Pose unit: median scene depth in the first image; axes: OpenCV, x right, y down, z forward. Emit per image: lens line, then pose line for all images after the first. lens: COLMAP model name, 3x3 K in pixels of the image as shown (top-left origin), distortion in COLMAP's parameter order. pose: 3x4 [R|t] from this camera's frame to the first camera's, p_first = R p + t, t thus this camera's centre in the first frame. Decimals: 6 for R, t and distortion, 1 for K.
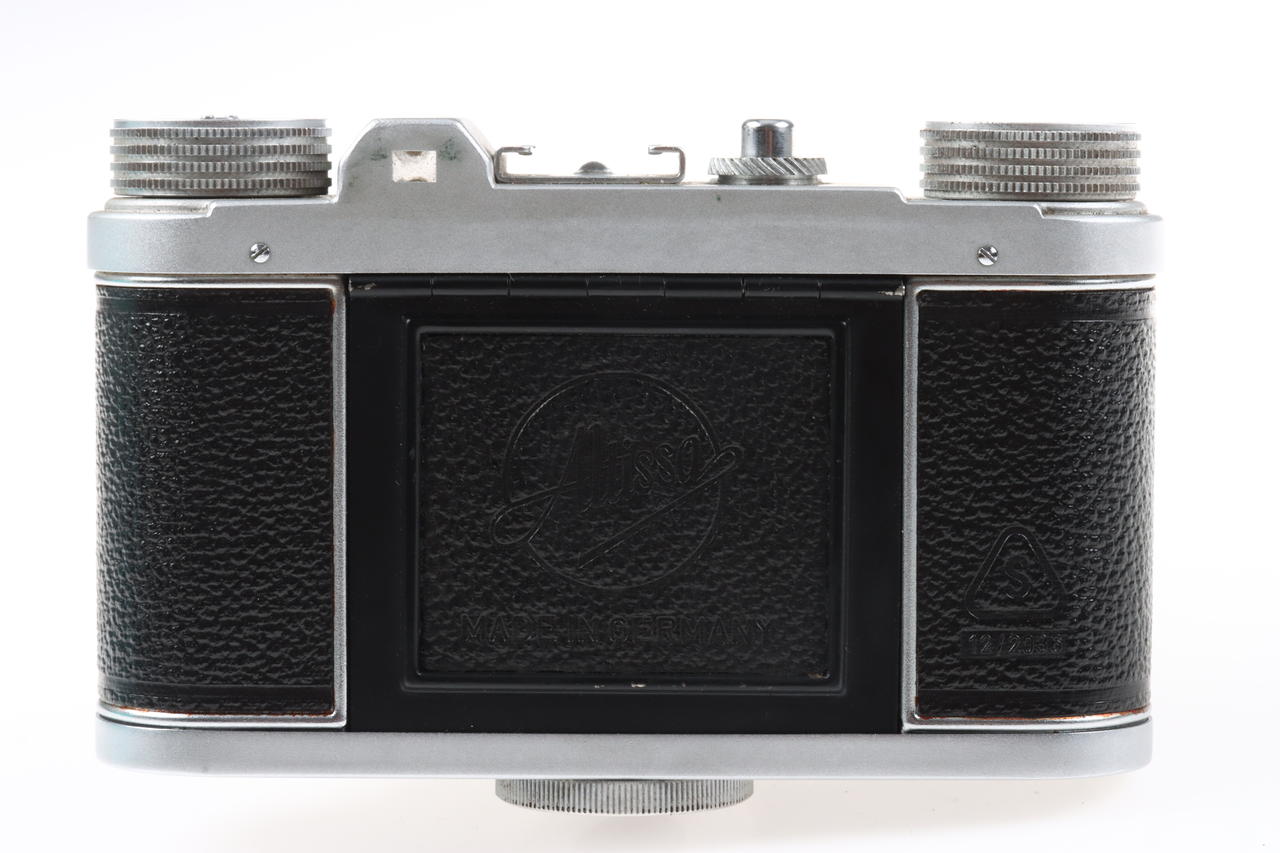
lens RADIAL K [[3545.5, 0, 640.0], [0, 3545.5, 426.5], [0, 0, 1]] dist [0.024657, 0.164240]
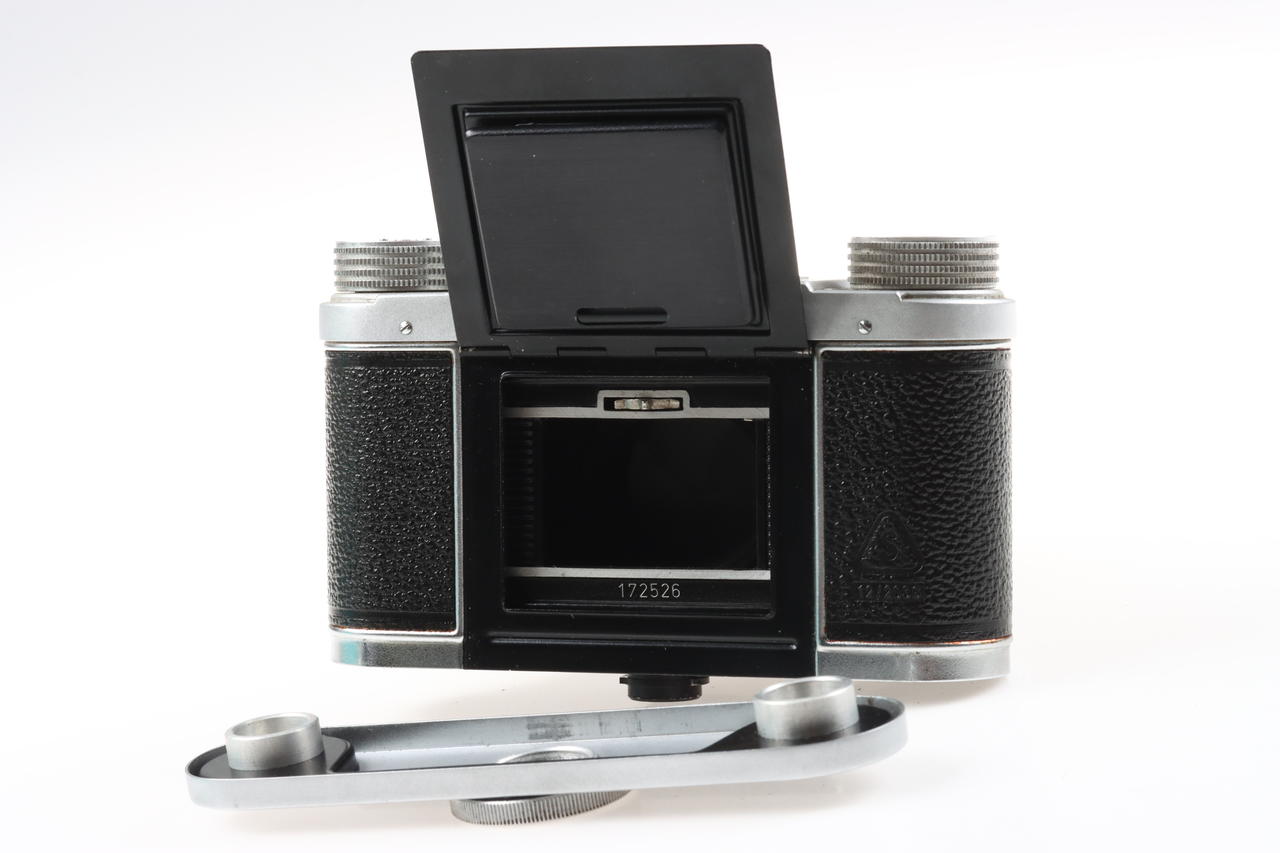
lens RADIAL K [[3545.5, 0, 640.0], [0, 3545.5, 426.5], [0, 0, 1]] dist [0.024657, 0.164240]
pose [[0.956206, 0.002994, -0.292680, 0.434528], [-0.011264, 0.999583, -0.026574, 0.032981], [0.292479, 0.028707, 0.955841, -0.431590]]
